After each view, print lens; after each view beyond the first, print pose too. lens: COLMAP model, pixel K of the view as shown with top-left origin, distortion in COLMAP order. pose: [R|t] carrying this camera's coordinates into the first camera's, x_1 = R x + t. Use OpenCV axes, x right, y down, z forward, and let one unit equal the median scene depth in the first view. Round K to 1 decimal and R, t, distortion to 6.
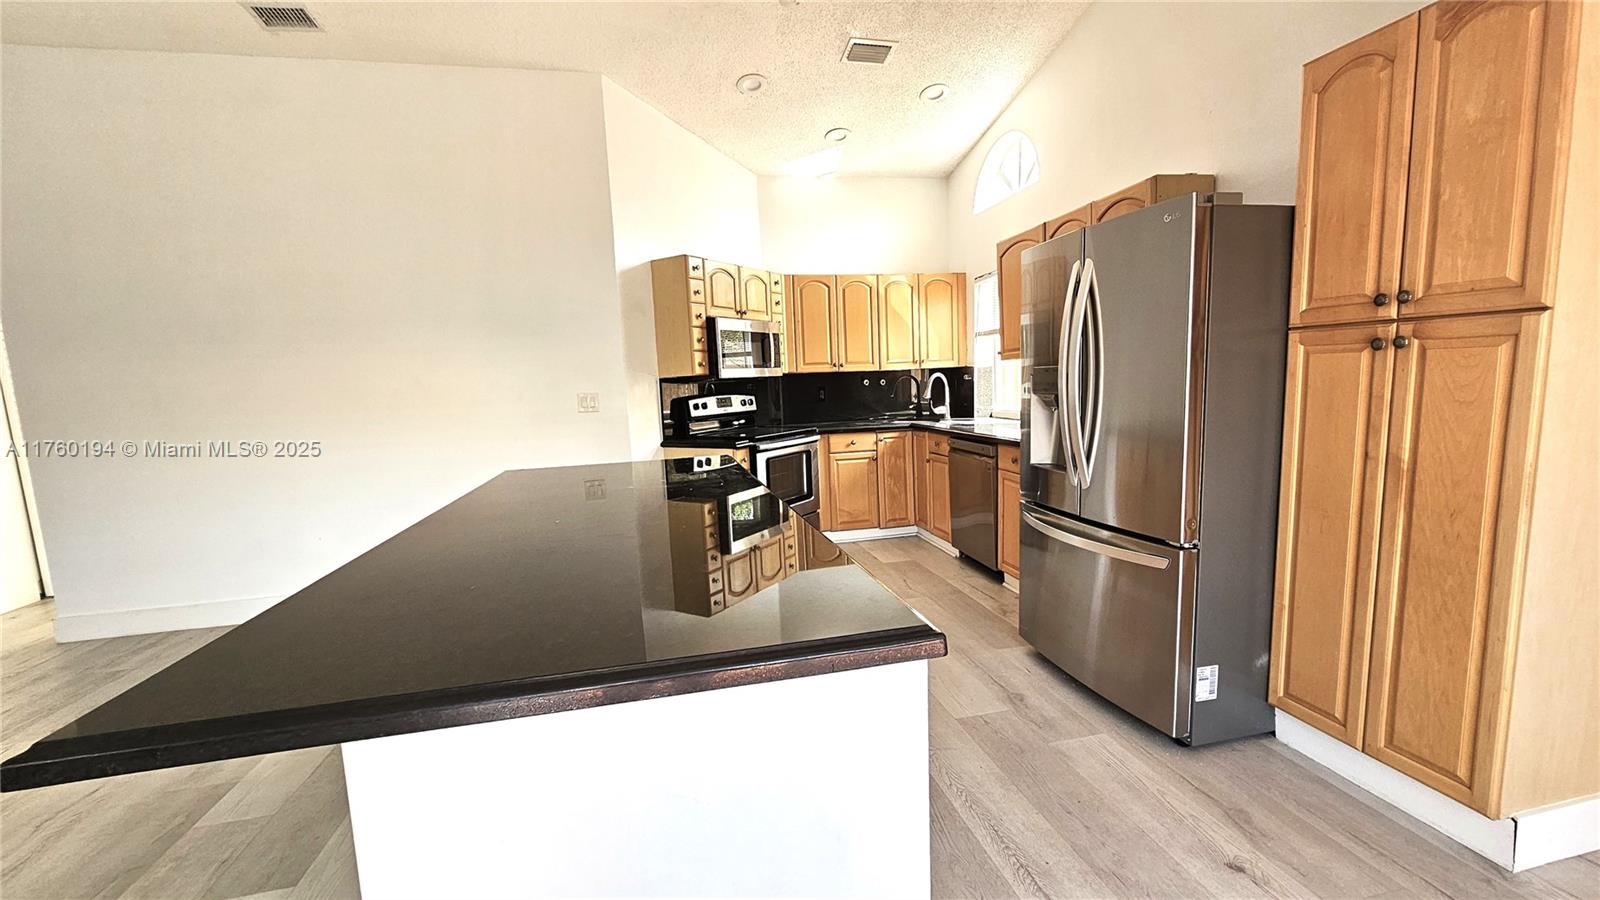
lens RADIAL K [[650.5, 0, 798.5], [0, 650.5, 459.7], [0, 0, 1]] dist [0.002661, -0.000948]
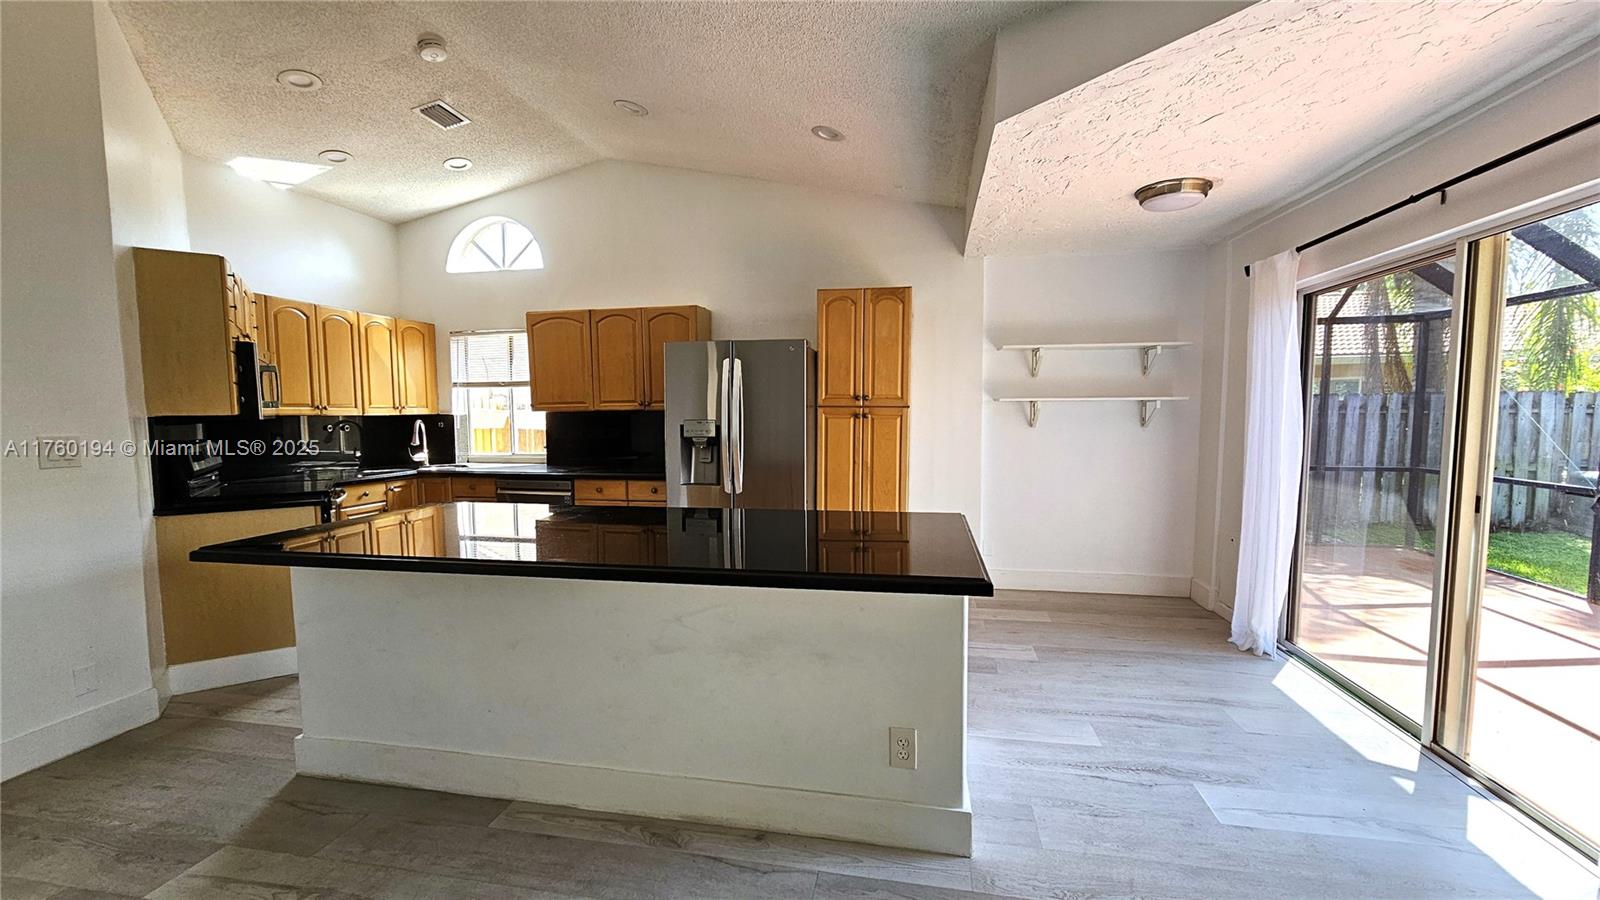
lens RADIAL K [[650.5, 0, 798.1], [0, 650.5, 461.2], [0, 0, 1]] dist [0.002661, -0.000948]
pose [[0.398786, -0.027514, 0.916631, -0.594394], [0.100121, 0.994881, -0.013696, 0.001014], [-0.911562, 0.097236, 0.399500, 0.103138]]
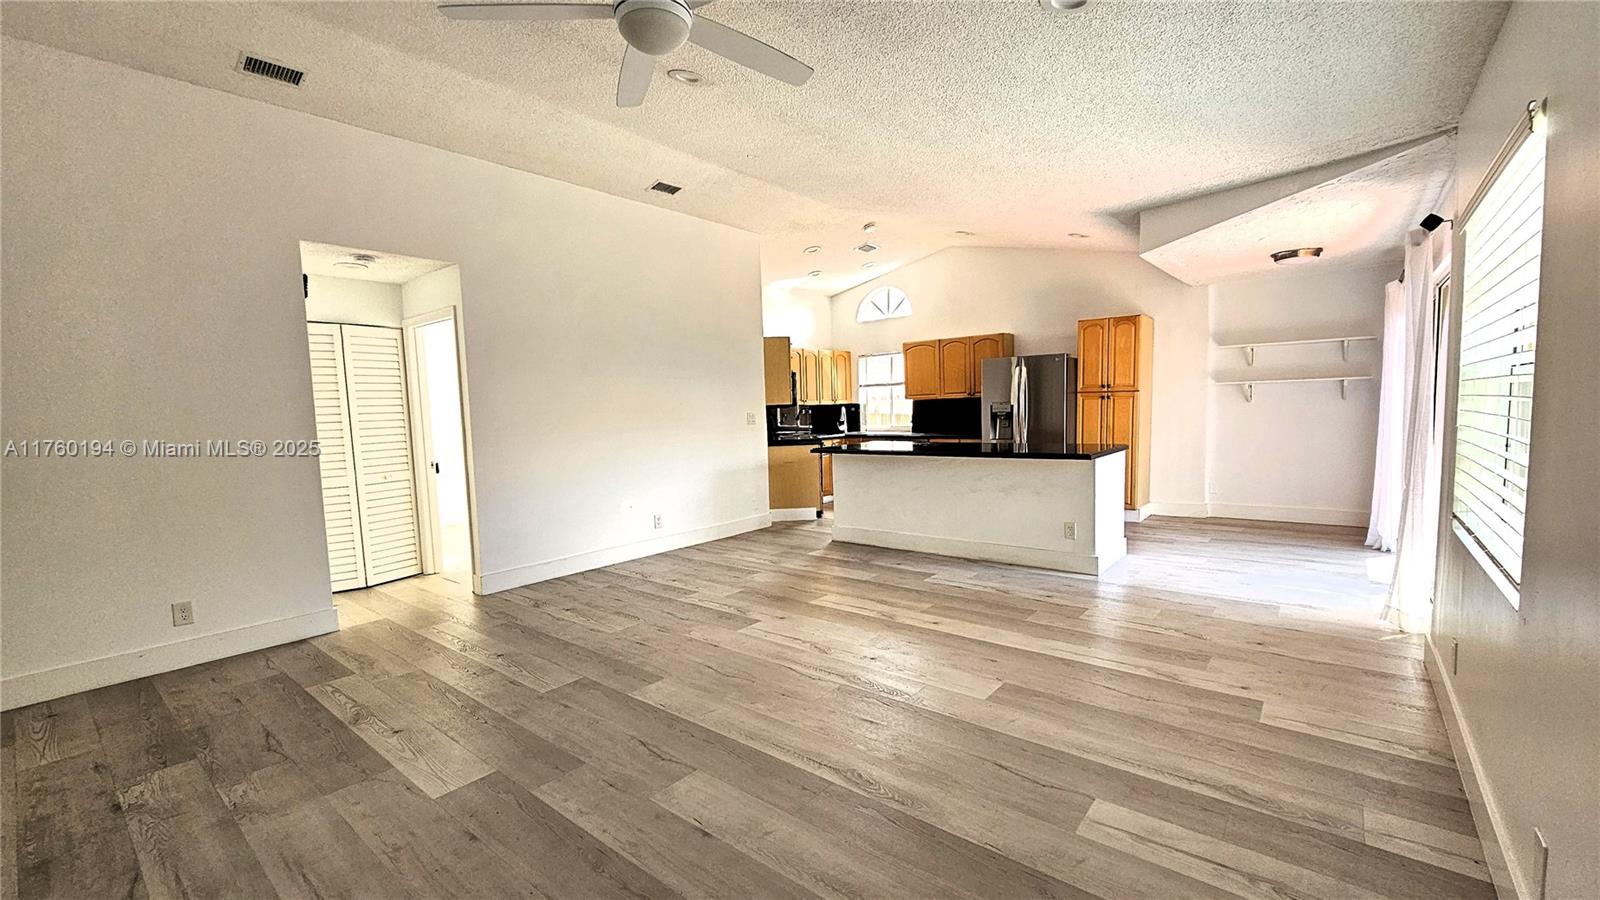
lens RADIAL K [[650.5, 0, 800.5], [0, 650.5, 455.1], [0, 0, 1]] dist [0.002661, -0.000948]
pose [[0.785448, -0.027321, 0.618324, -1.232591], [0.072158, 0.996255, -0.047641, 0.092552], [-0.614707, 0.082036, 0.784478, -0.382514]]
